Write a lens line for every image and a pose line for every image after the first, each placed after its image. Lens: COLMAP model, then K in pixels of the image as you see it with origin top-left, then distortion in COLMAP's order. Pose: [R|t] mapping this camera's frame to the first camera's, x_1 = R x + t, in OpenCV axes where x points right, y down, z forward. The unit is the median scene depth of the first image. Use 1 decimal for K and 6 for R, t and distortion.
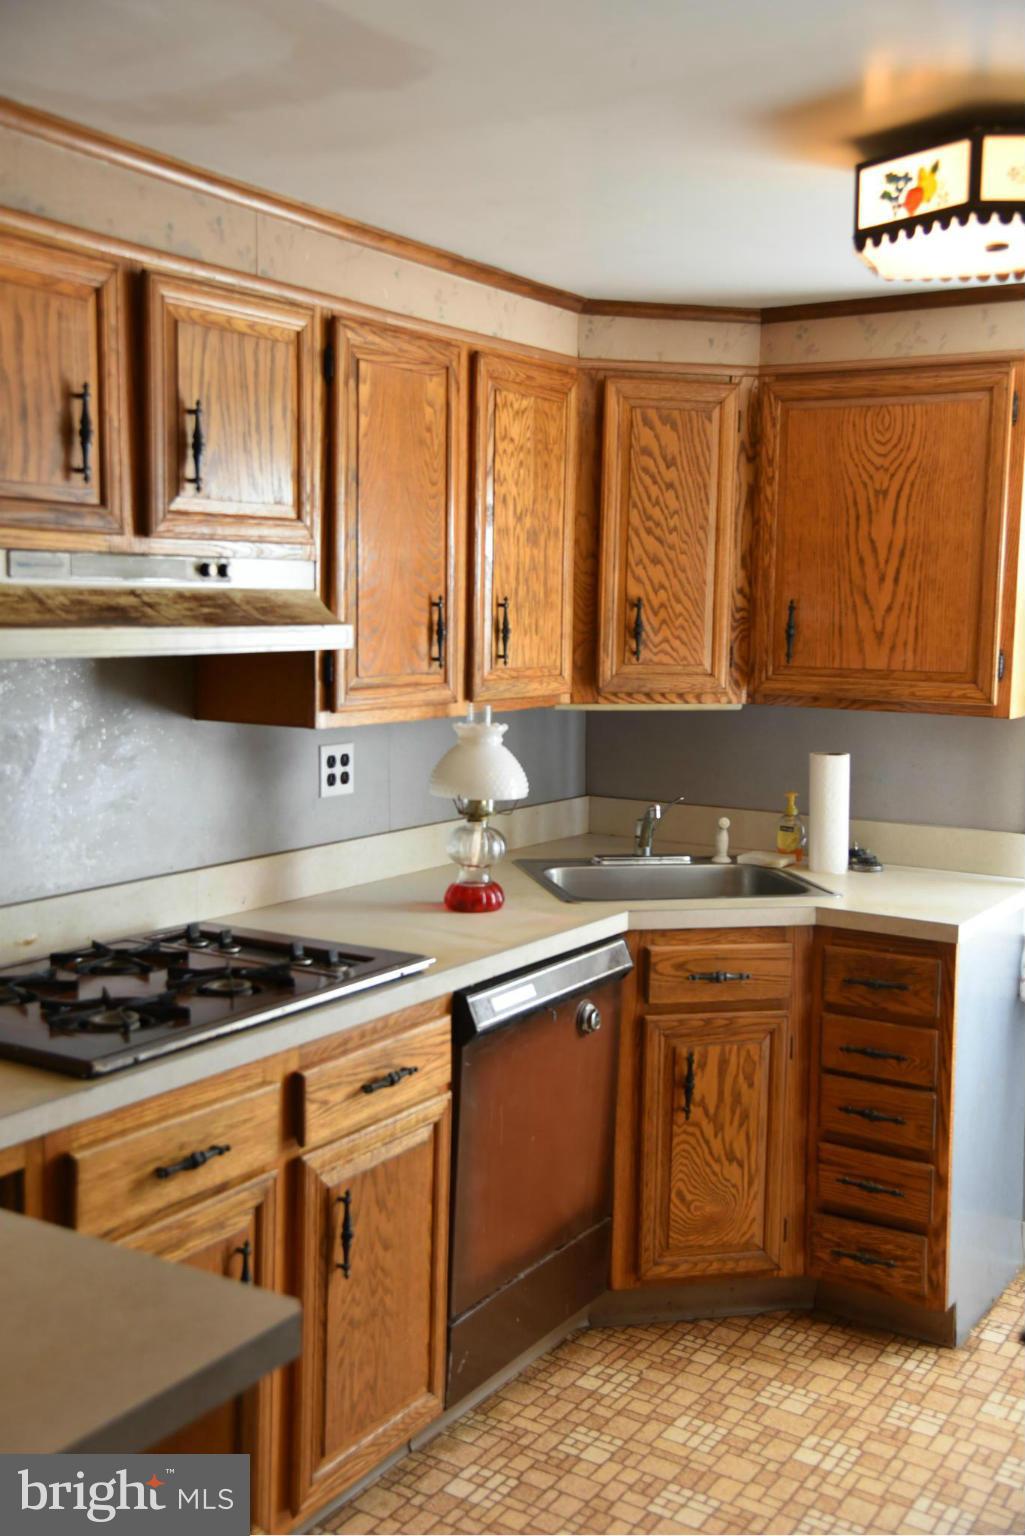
lens RADIAL K [[1515.9, 0, 512.5], [0, 1515.9, 768.0], [0, 0, 1]] dist [0.001292, -0.043244]
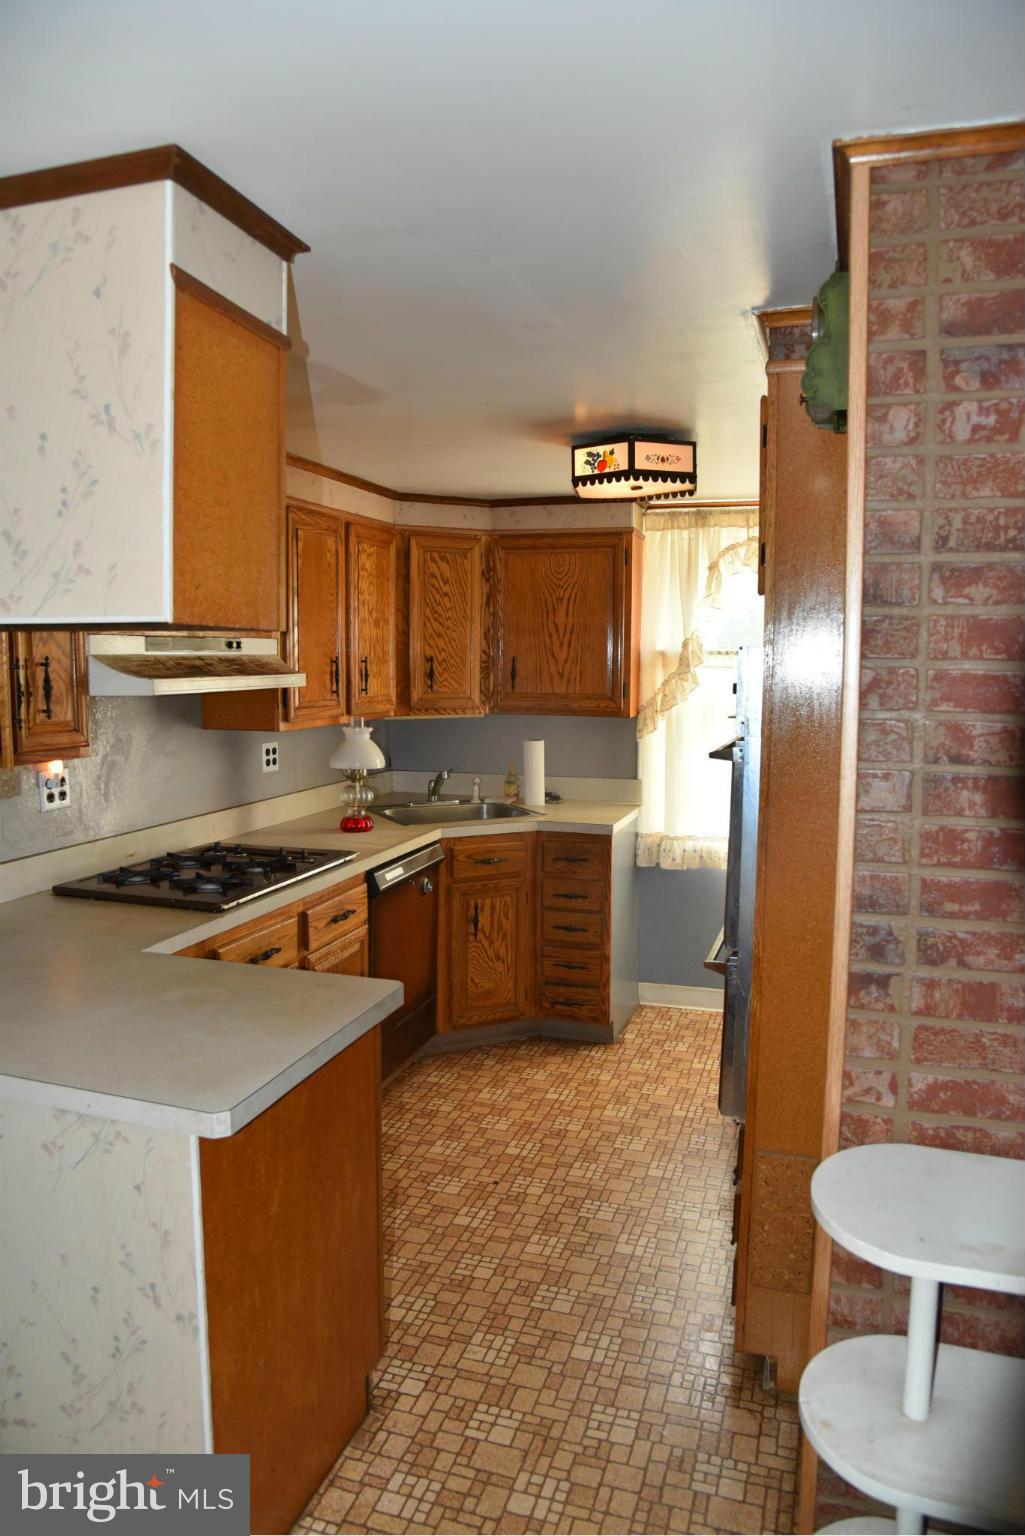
lens RADIAL K [[1034.6, 0, 512.5], [0, 1034.6, 768.0], [0, 0, 1]] dist [-0.109892, 0.057315]
pose [[0.963325, -0.039212, 0.265458, -0.168639], [0.039605, 0.999208, 0.003874, 0.021130], [-0.265400, 0.006782, 0.964115, -0.225406]]
